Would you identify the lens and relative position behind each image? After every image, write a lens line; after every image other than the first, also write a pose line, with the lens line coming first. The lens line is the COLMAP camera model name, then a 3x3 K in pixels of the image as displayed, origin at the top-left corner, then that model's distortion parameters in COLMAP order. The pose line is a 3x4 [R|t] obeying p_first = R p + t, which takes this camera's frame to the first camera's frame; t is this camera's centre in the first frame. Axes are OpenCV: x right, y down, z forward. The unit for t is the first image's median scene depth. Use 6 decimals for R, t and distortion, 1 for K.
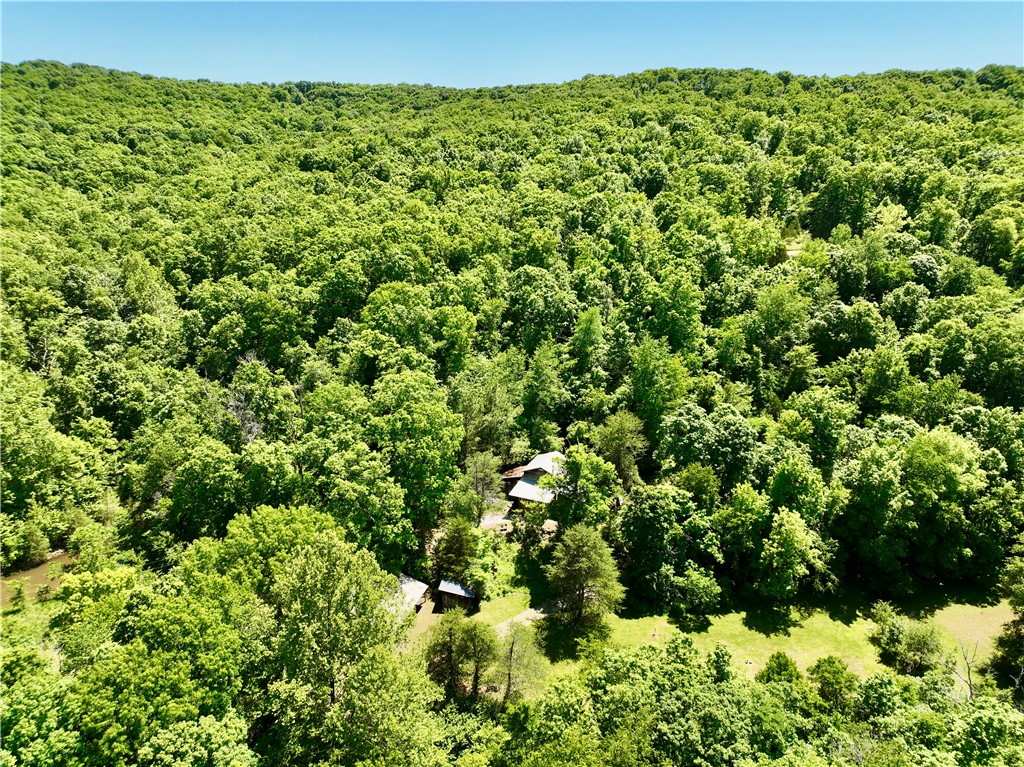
lens RADIAL K [[715.6, 0, 512.0], [0, 715.6, 383.5], [0, 0, 1]] dist [0.006523, 0.007916]
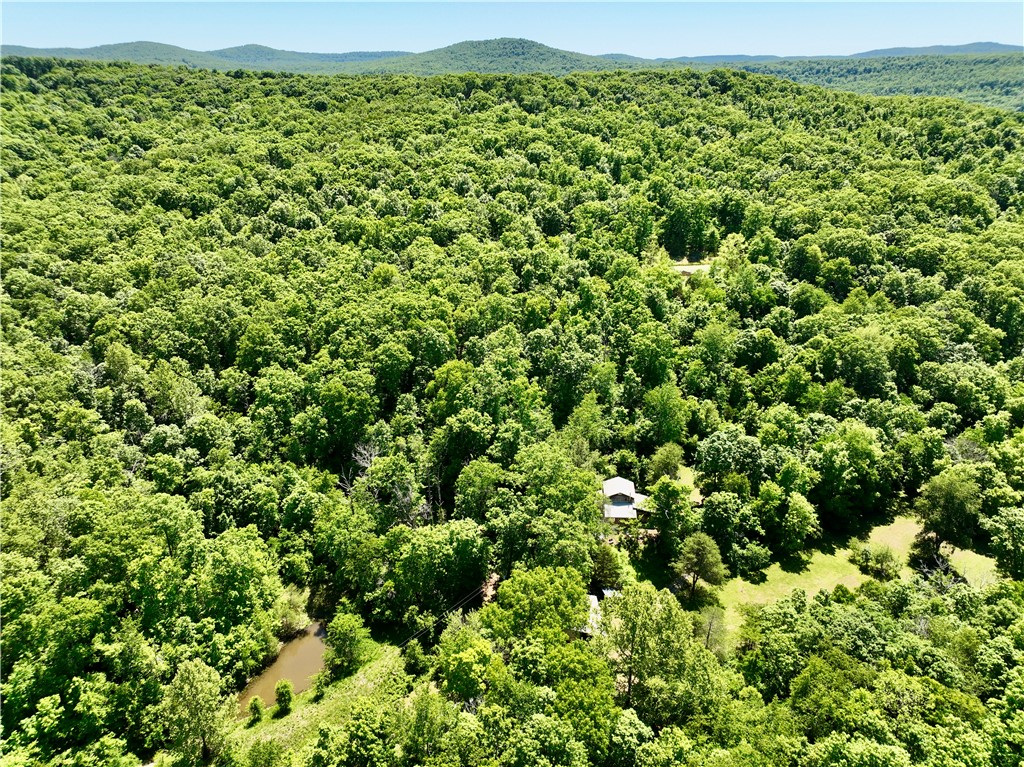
lens RADIAL K [[715.6, 0, 512.0], [0, 715.6, 383.5], [0, 0, 1]] dist [0.006523, 0.007916]
pose [[0.931424, -0.151561, 0.330876, -0.670251], [0.129395, 0.987666, 0.088160, -0.277620], [-0.340157, -0.039301, 0.939547, -0.257719]]
